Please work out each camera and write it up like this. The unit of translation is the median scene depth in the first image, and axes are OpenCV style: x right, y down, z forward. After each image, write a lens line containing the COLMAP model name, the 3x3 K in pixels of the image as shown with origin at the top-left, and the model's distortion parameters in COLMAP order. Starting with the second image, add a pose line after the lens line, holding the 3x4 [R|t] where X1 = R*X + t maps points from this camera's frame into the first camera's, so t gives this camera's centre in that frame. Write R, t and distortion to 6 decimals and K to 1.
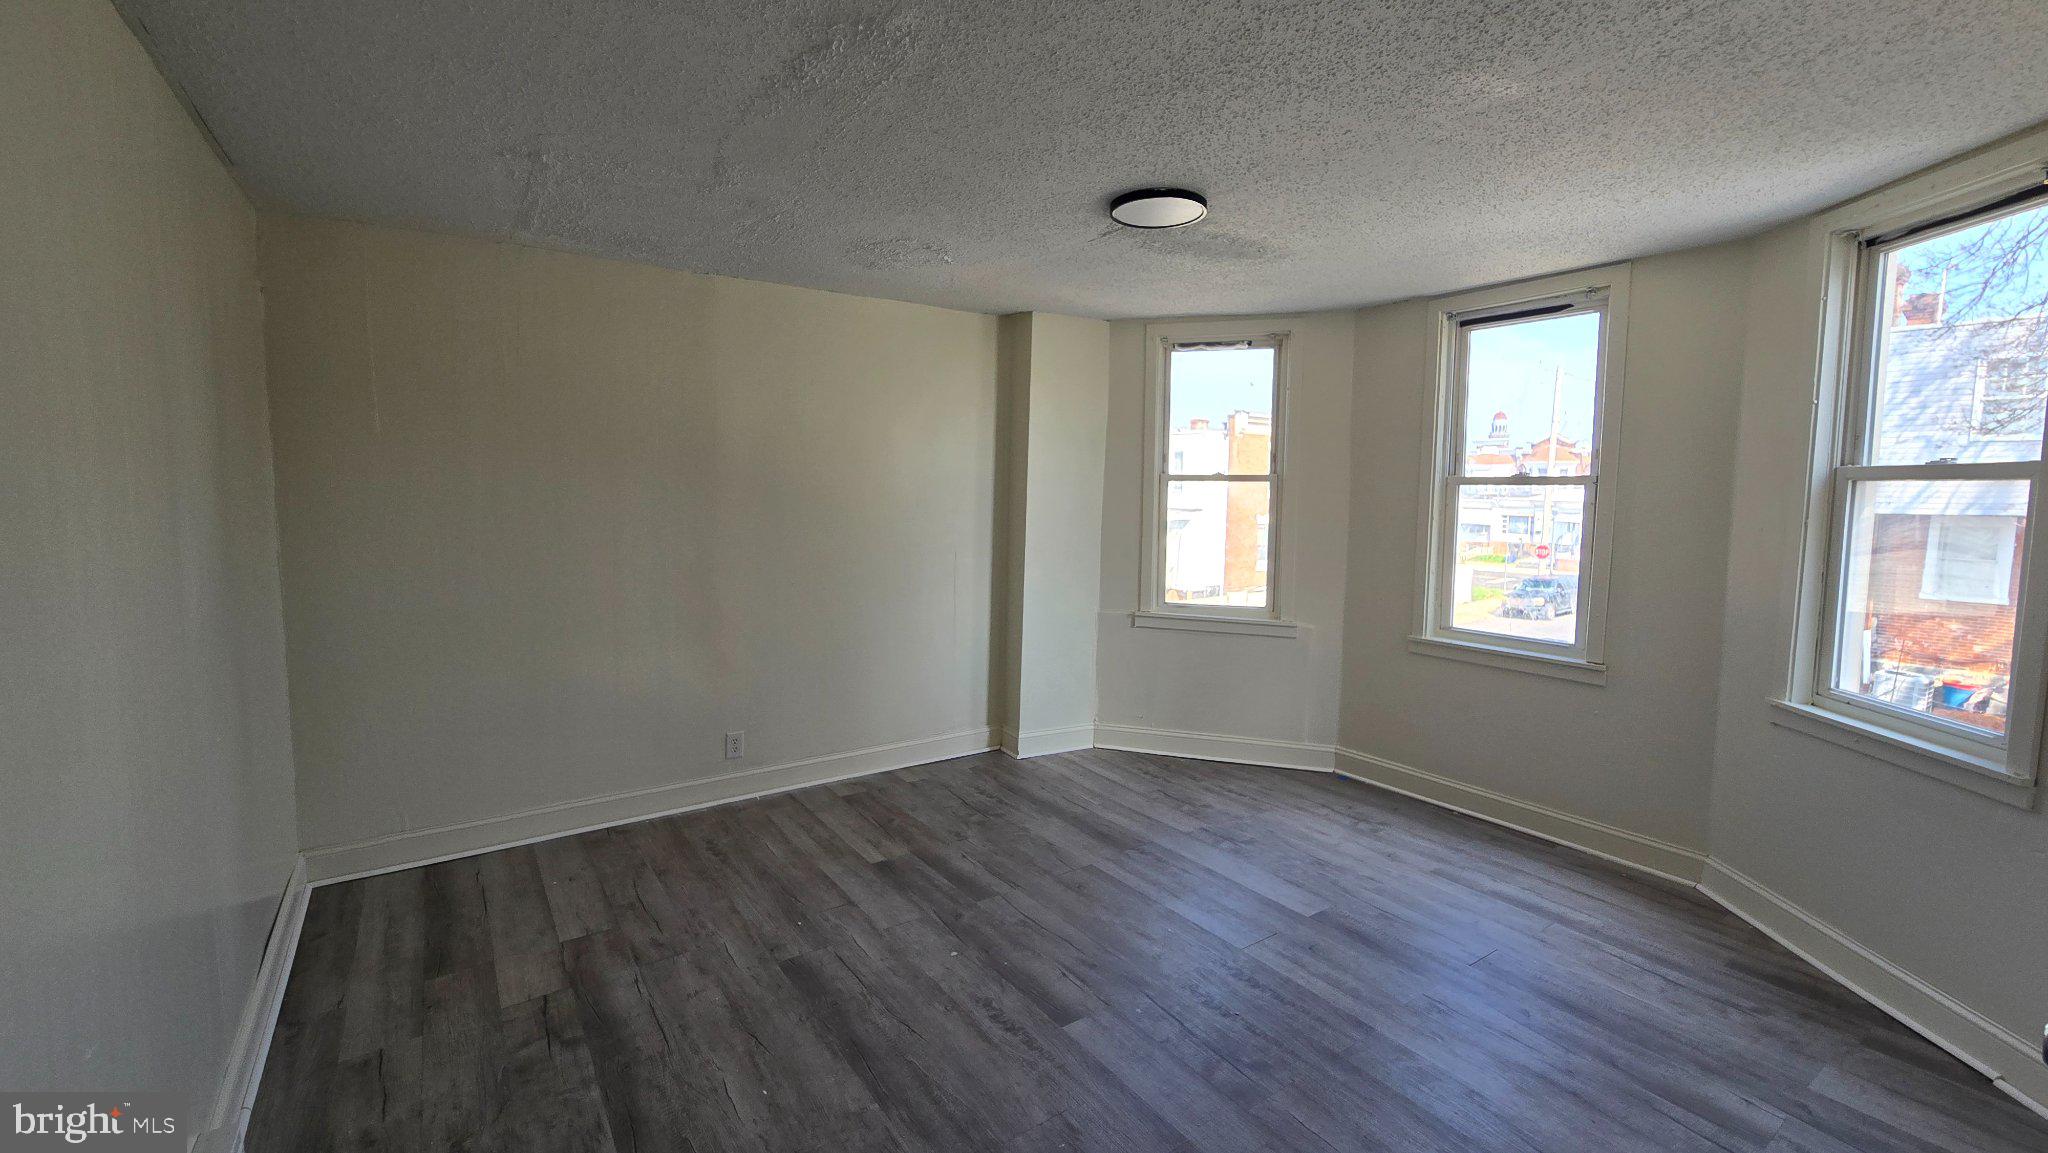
lens RADIAL K [[835.9, 0, 1019.5], [0, 835.9, 566.1], [0, 0, 1]] dist [-0.000177, 0.000360]
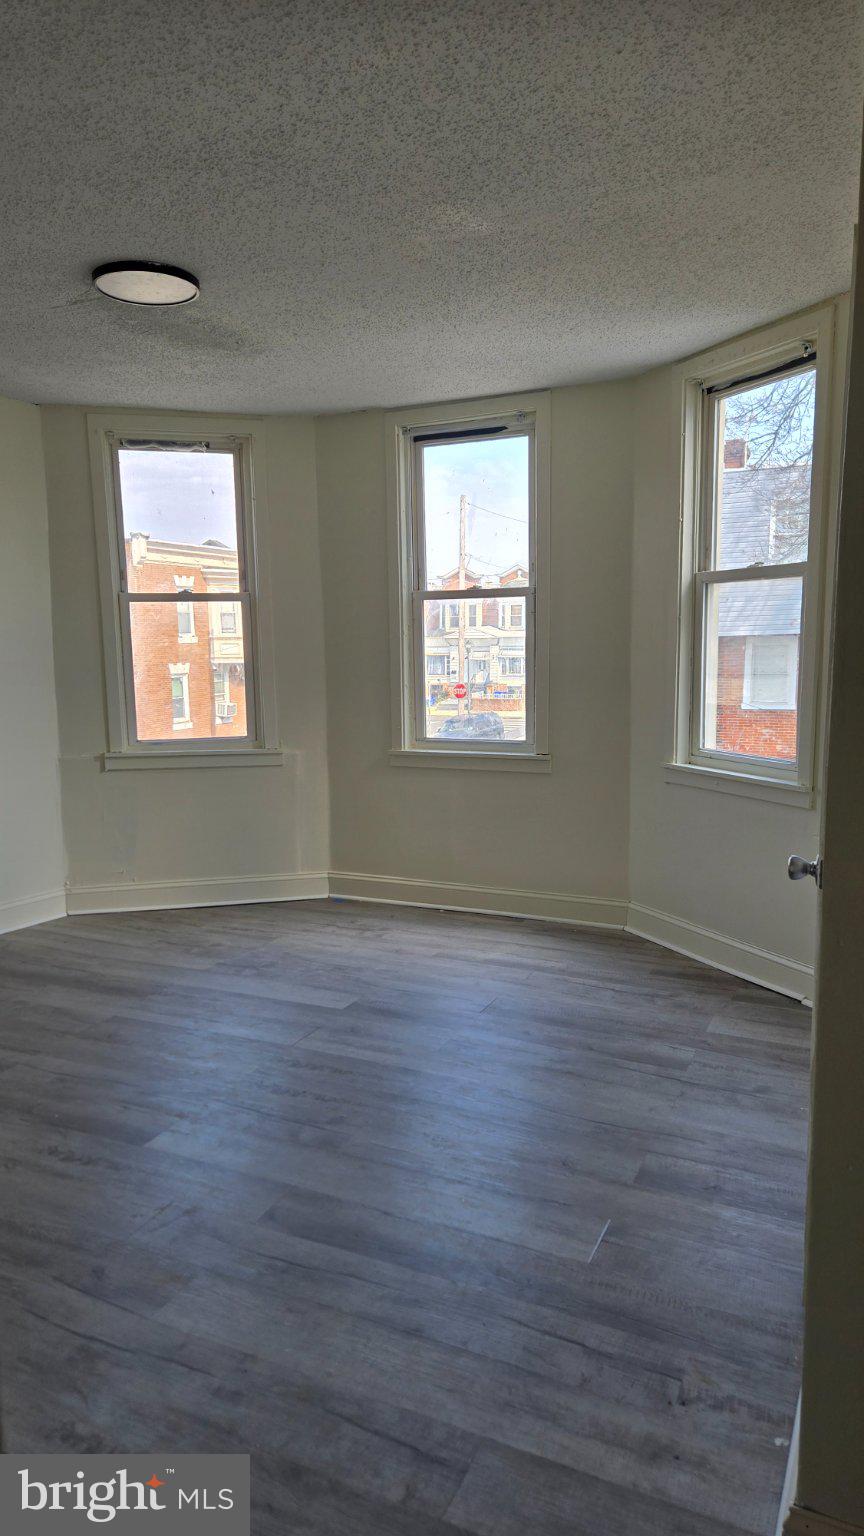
lens RADIAL K [[1019.4, 0, 409.5], [0, 1019.4, 795.7], [0, 0, 1]] dist [0.087751, -0.073401]
pose [[0.869516, -0.100766, 0.483516, -0.145489], [0.070549, 0.994268, 0.080339, 0.047330], [-0.488840, -0.035744, 0.871641, -0.123164]]
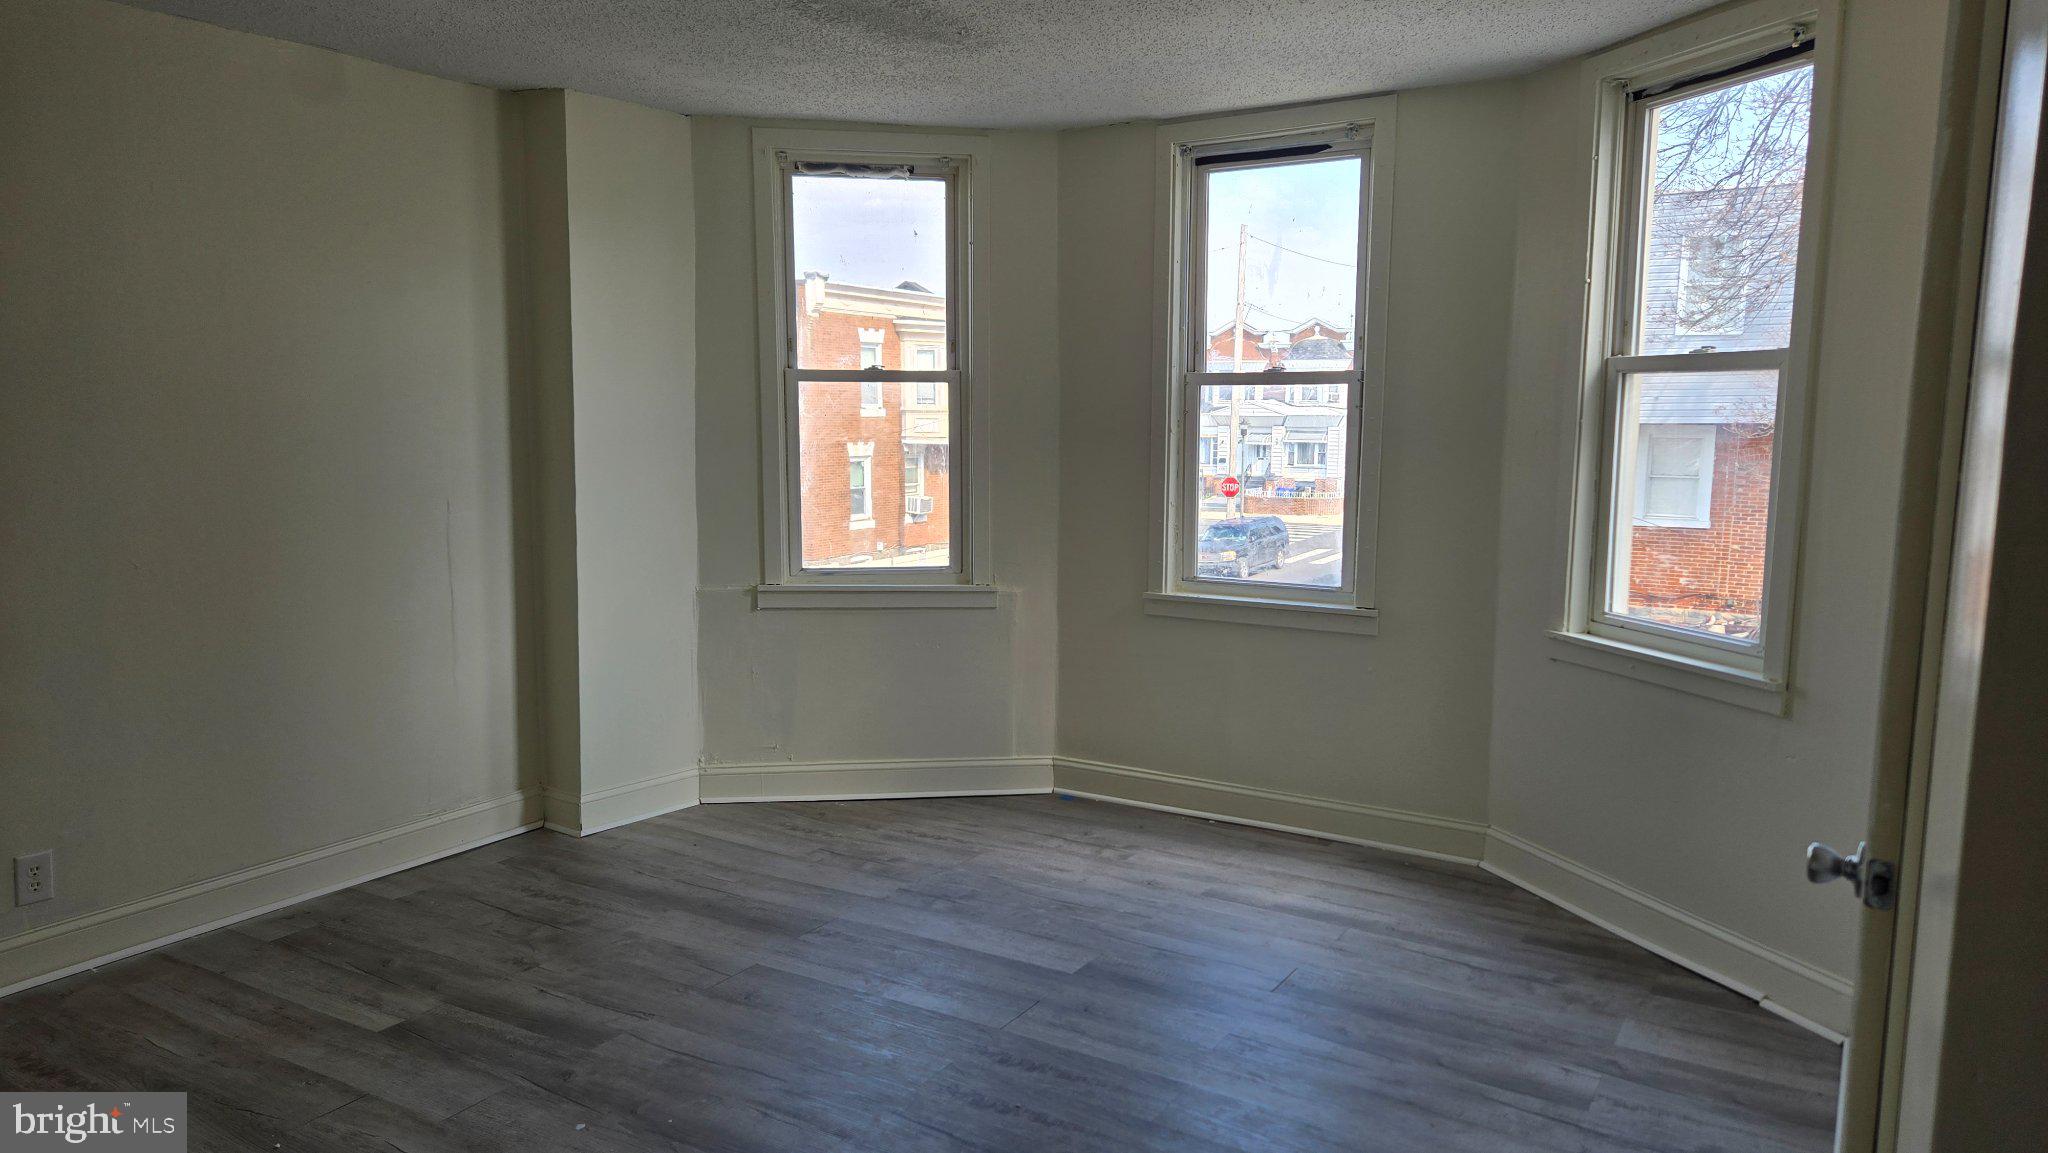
lens RADIAL K [[1356.2, 0, 1035.2], [0, 1356.2, 598.9], [0, 0, 1]] dist [0.087875, -0.069880]
pose [[0.911774, -0.063882, 0.405692, -0.124401], [0.043146, 0.997262, 0.060063, 0.015449], [-0.408418, -0.037260, 0.912034, -0.054898]]
